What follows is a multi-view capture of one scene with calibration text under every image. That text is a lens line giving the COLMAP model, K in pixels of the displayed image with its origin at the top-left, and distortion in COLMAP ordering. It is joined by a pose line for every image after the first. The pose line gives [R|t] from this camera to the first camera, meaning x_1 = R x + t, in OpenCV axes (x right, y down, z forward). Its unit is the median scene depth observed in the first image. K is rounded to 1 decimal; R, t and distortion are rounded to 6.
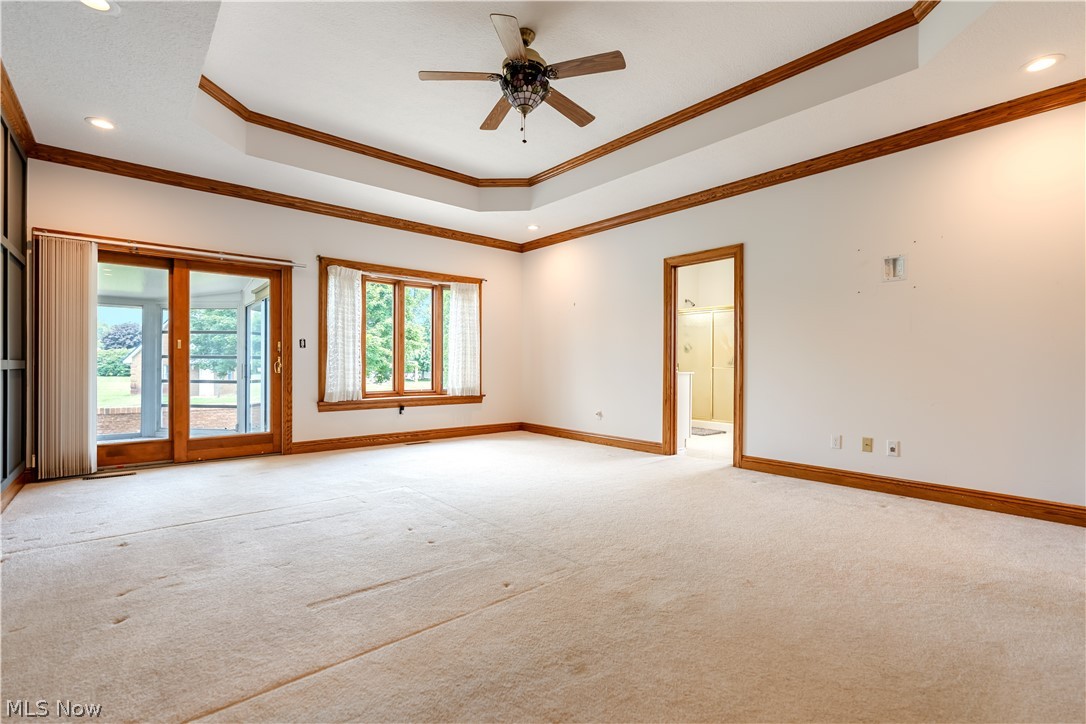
lens RADIAL K [[497.4, 0, 545.1], [0, 497.4, 370.1], [0, 0, 1]] dist [-0.000854, 0.000148]
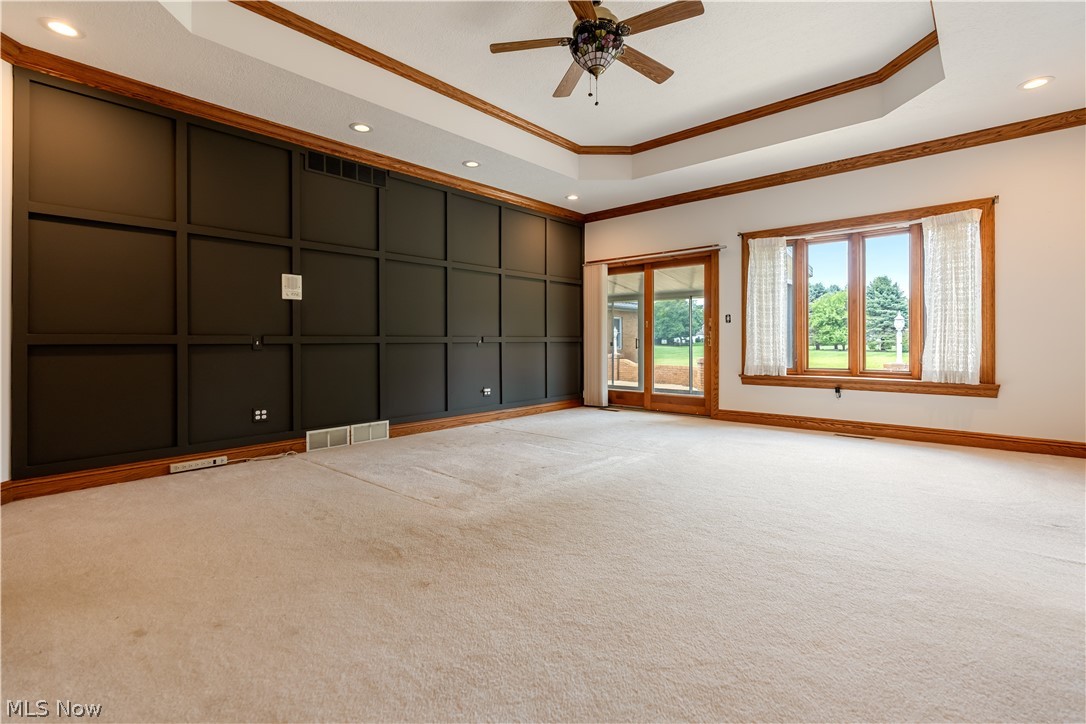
lens RADIAL K [[504.0, 0, 540.3], [0, 504.0, 338.7], [0, 0, 1]] dist [-0.001850, -0.000144]
pose [[0.118167, -0.007378, -0.992966, 0.558108], [-0.003724, 0.999962, -0.007873, -0.000078], [0.992987, 0.004629, 0.118135, 0.481782]]
